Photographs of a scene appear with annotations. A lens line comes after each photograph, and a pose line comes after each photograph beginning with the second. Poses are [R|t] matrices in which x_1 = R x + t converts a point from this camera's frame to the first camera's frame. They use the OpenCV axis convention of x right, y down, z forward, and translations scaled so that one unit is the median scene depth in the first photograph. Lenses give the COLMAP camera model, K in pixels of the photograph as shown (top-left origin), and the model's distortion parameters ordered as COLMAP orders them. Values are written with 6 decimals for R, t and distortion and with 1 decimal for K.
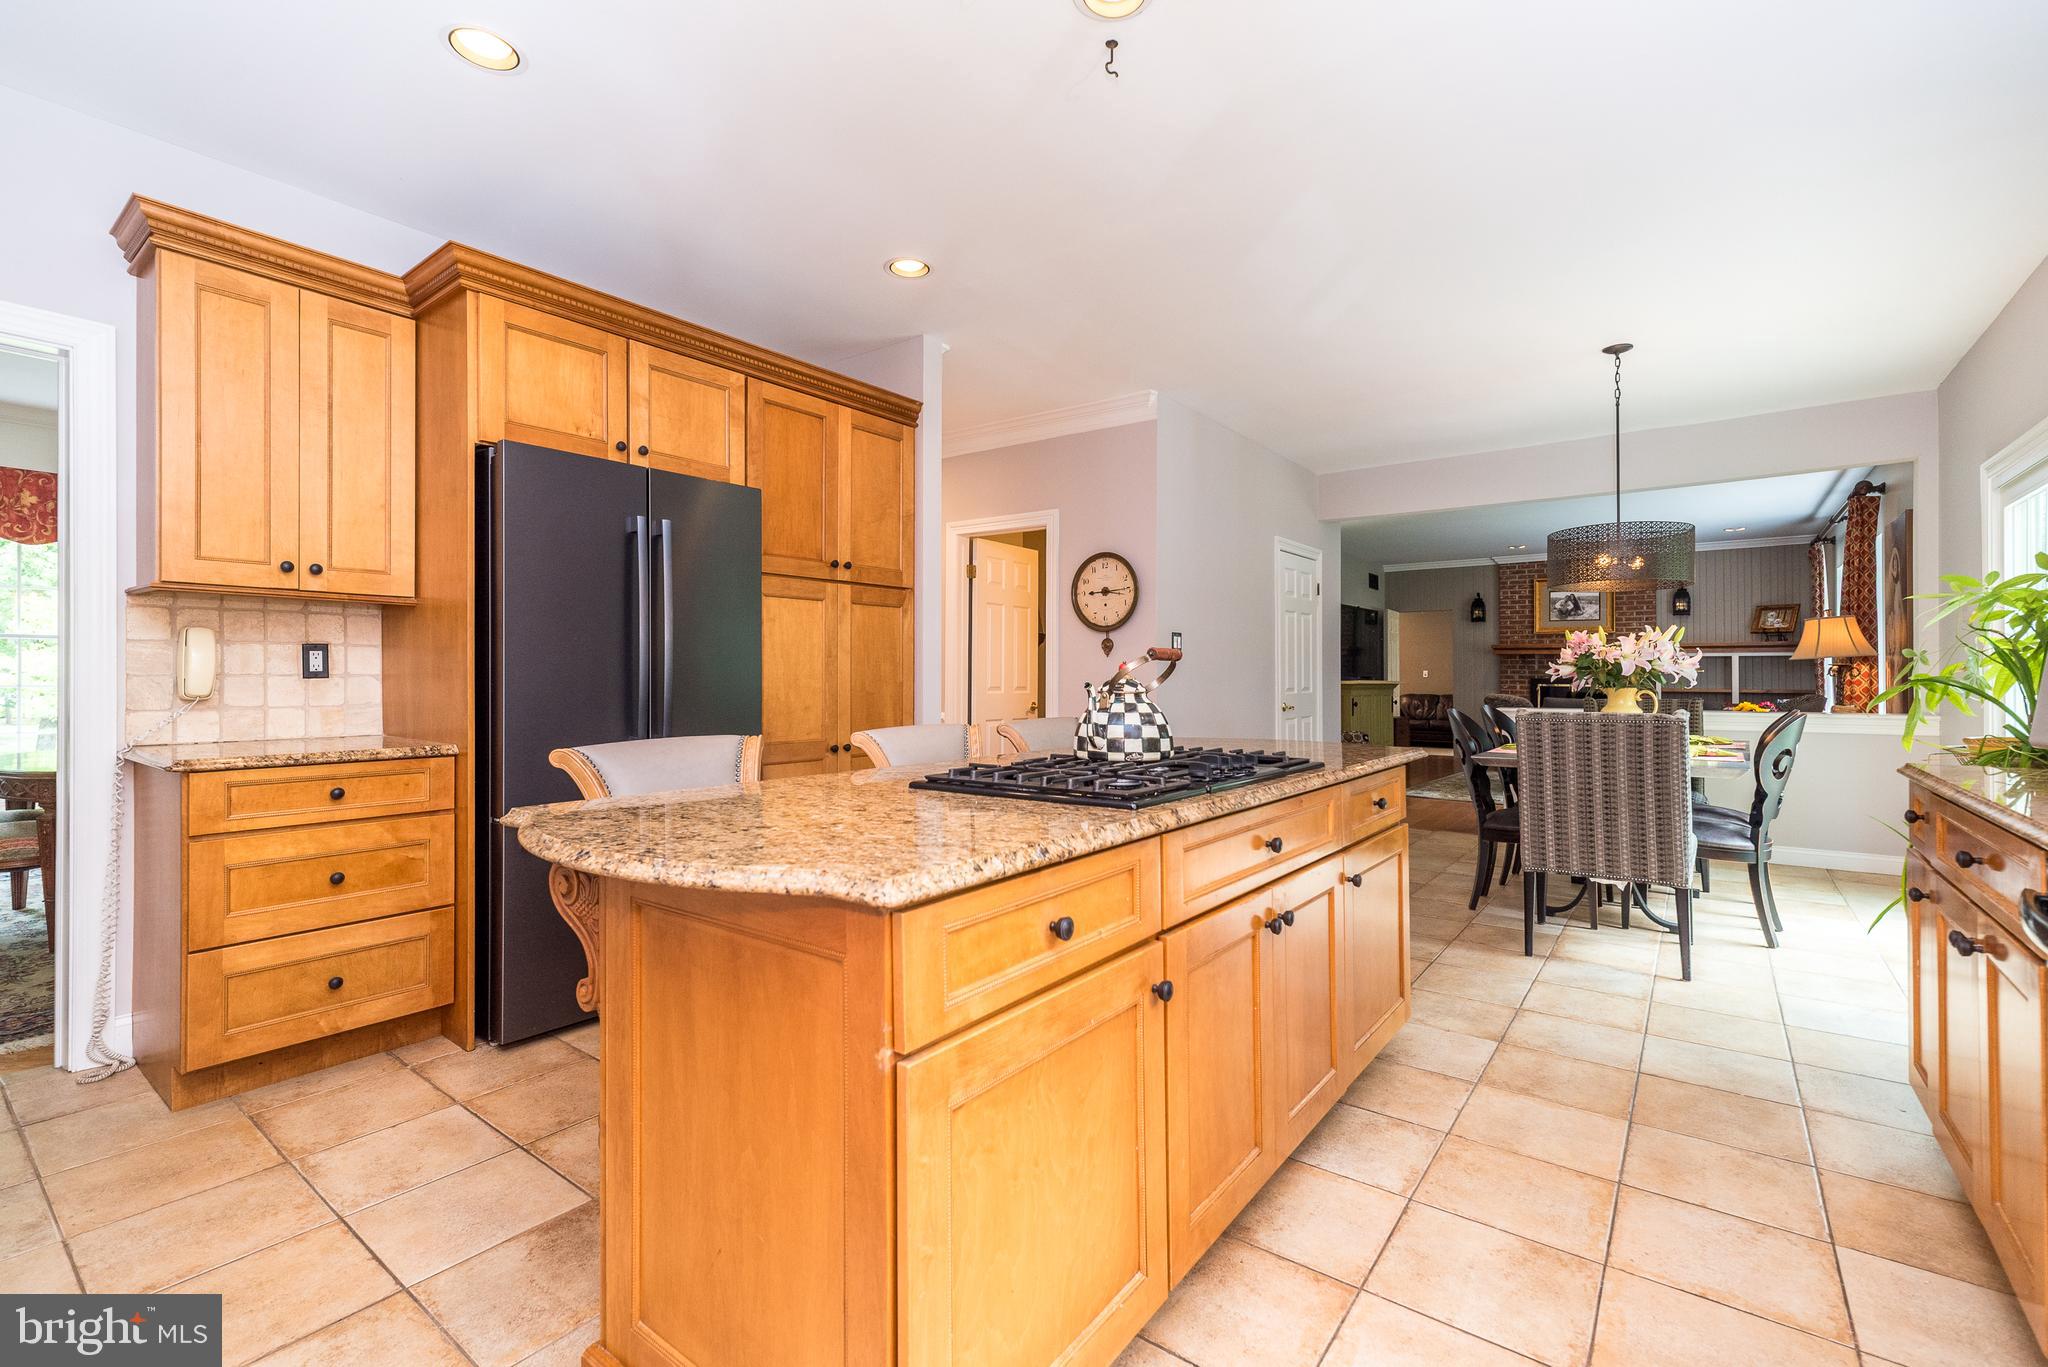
lens RADIAL K [[897.0, 0, 1025.1], [0, 897.0, 688.8], [0, 0, 1]] dist [0.005684, 0.000520]
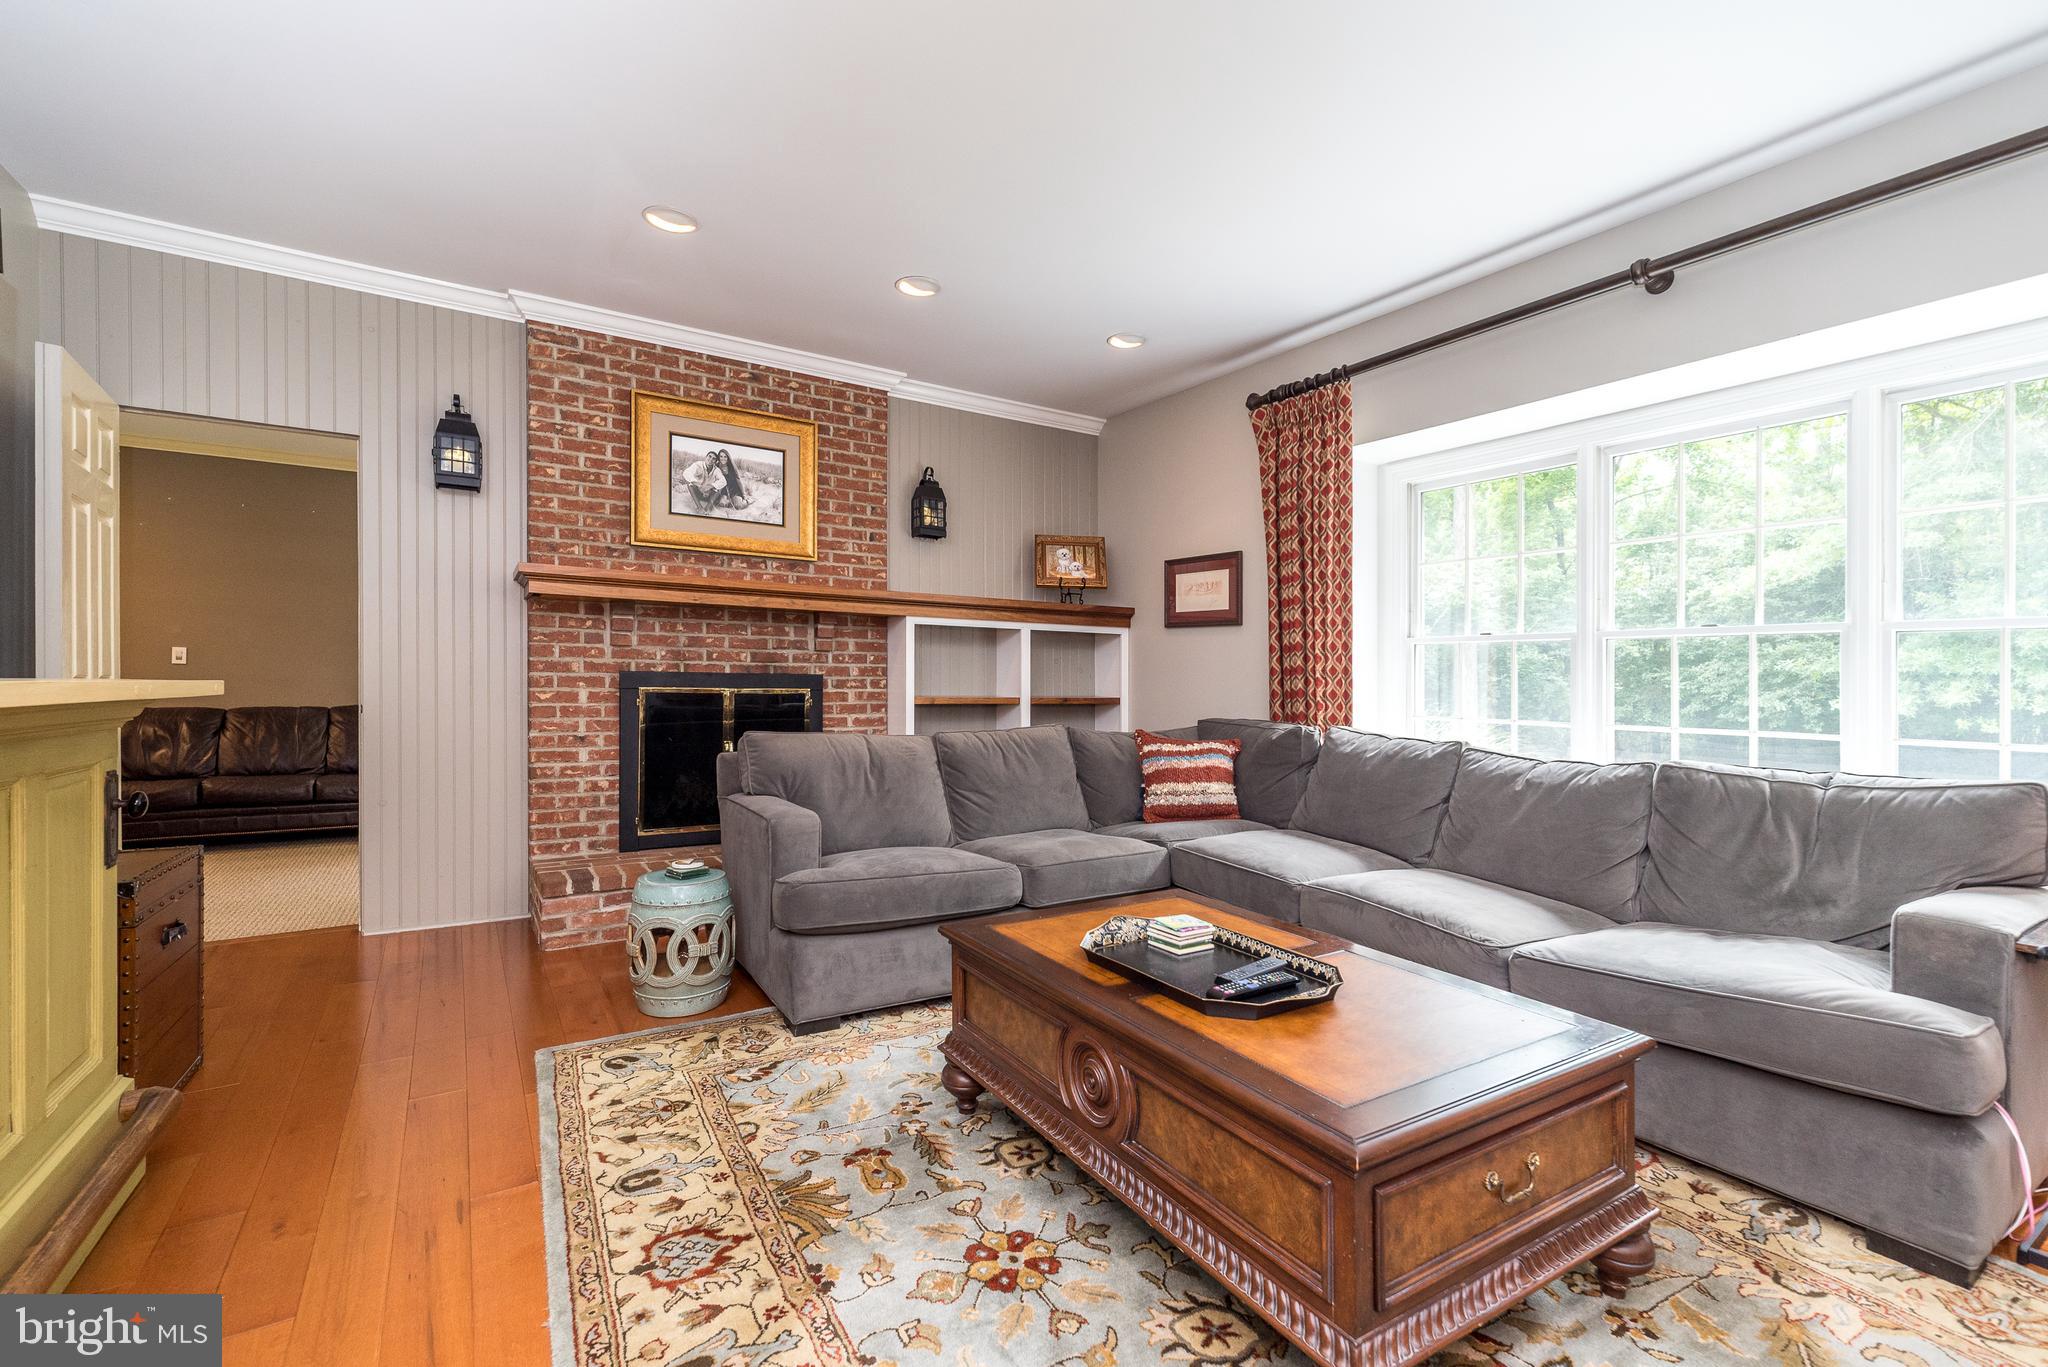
lens RADIAL K [[897.0, 0, 1022.8], [0, 897.0, 687.7], [0, 0, 1]] dist [0.005684, 0.000520]
pose [[0.357844, -0.005853, 0.933763, 0.884802], [-0.000759, 0.999978, 0.006559, -0.021726], [-0.933781, -0.003055, 0.357832, 2.211208]]
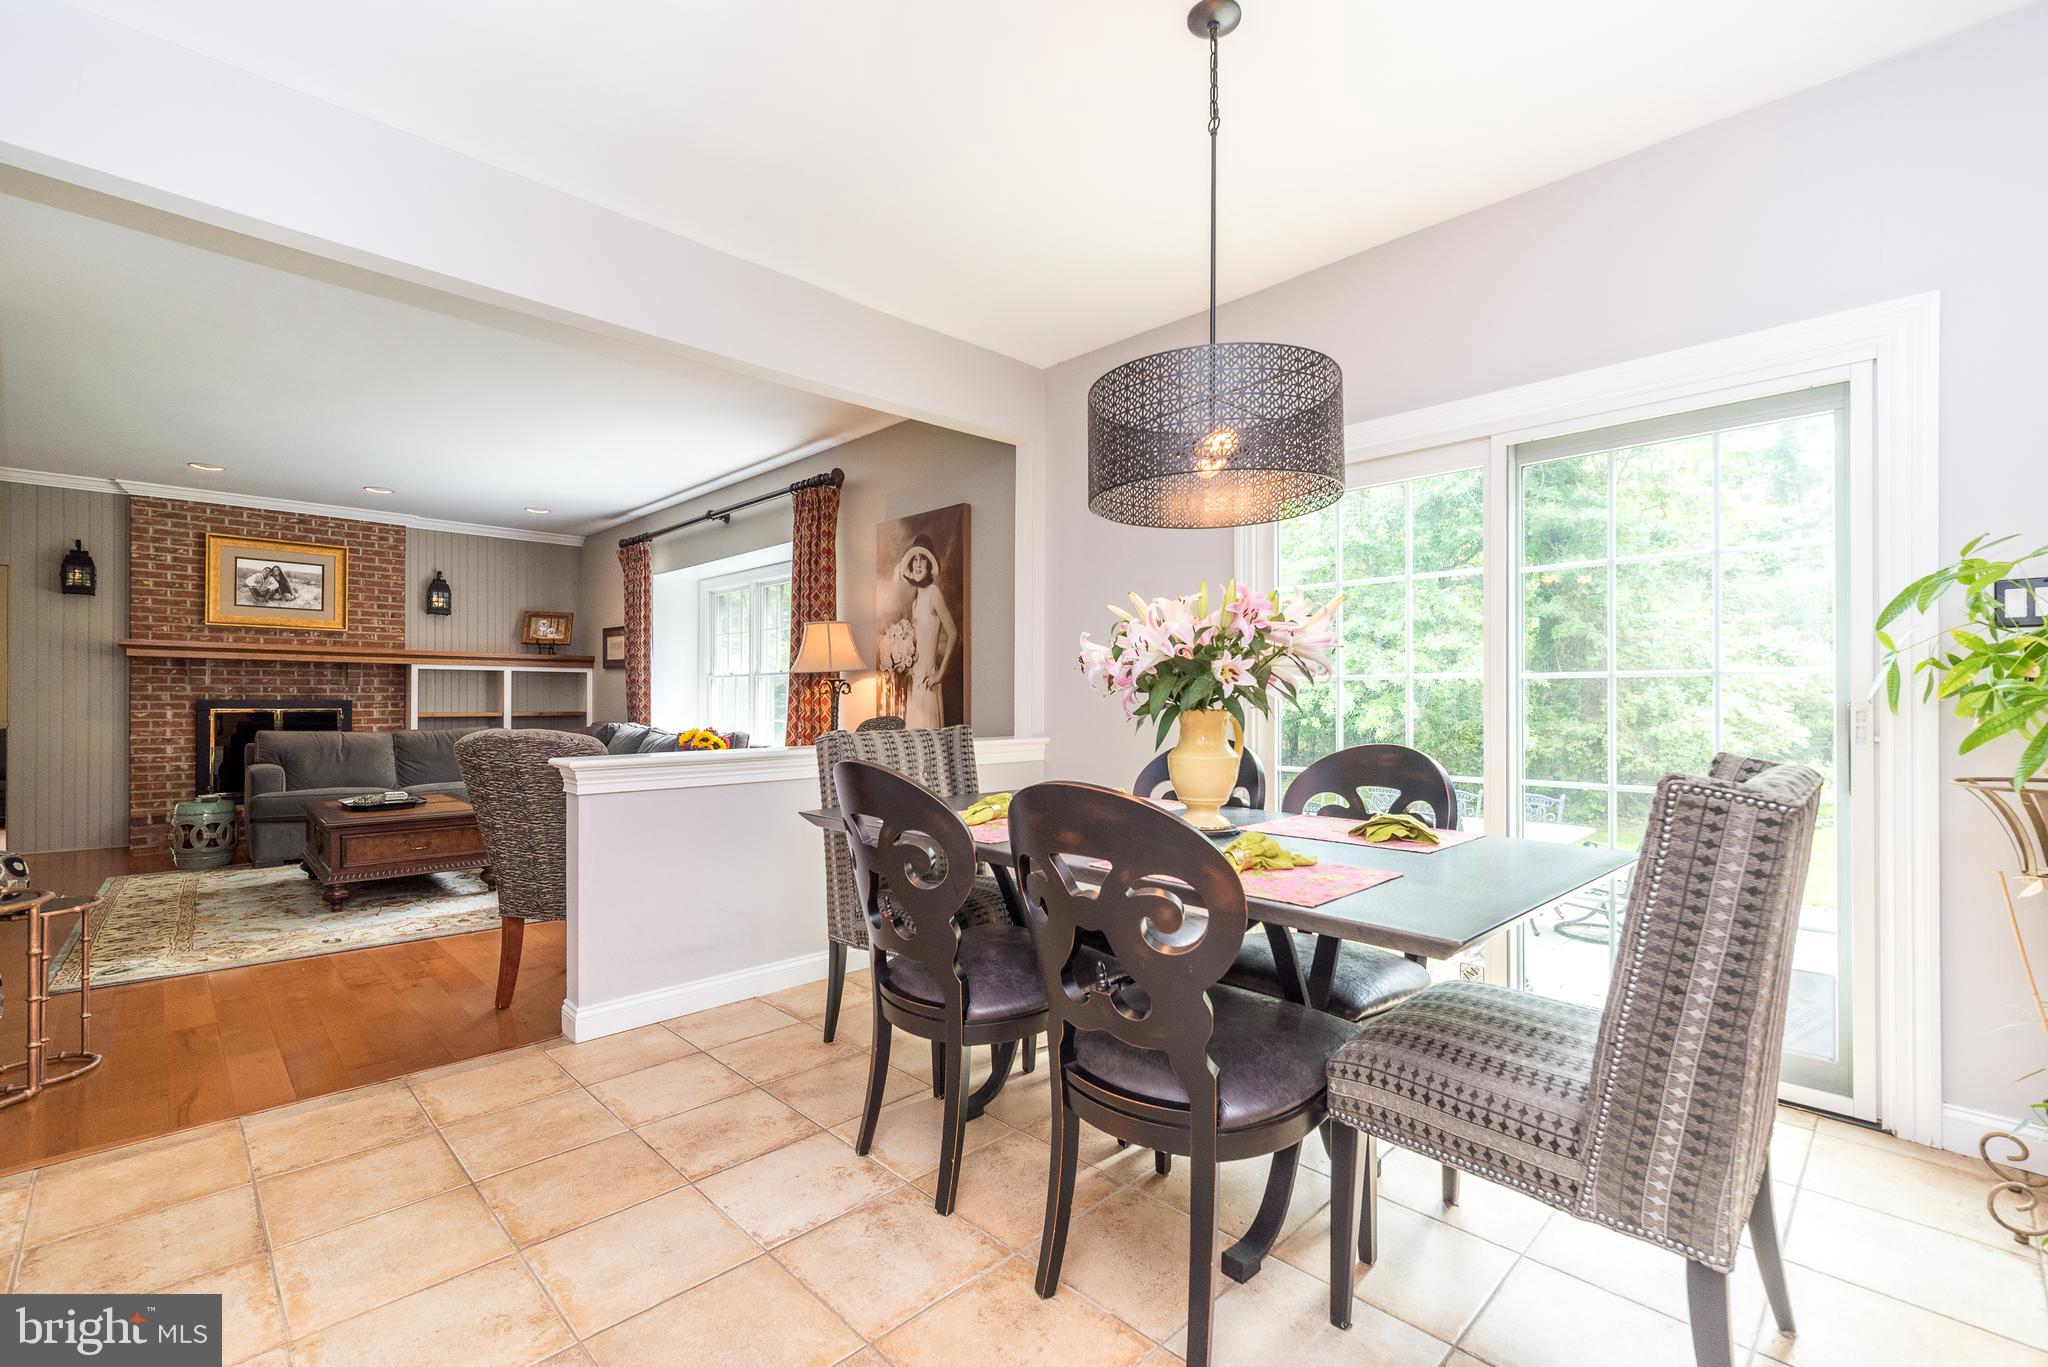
lens RADIAL K [[897.0, 0, 1028.9], [0, 897.0, 689.1], [0, 0, 1]] dist [0.005684, 0.000520]
pose [[0.154031, 0.011266, 0.988002, 0.186807], [0.013508, 0.999818, -0.013507, -0.008668], [-0.987974, 0.015426, 0.153851, 1.122516]]
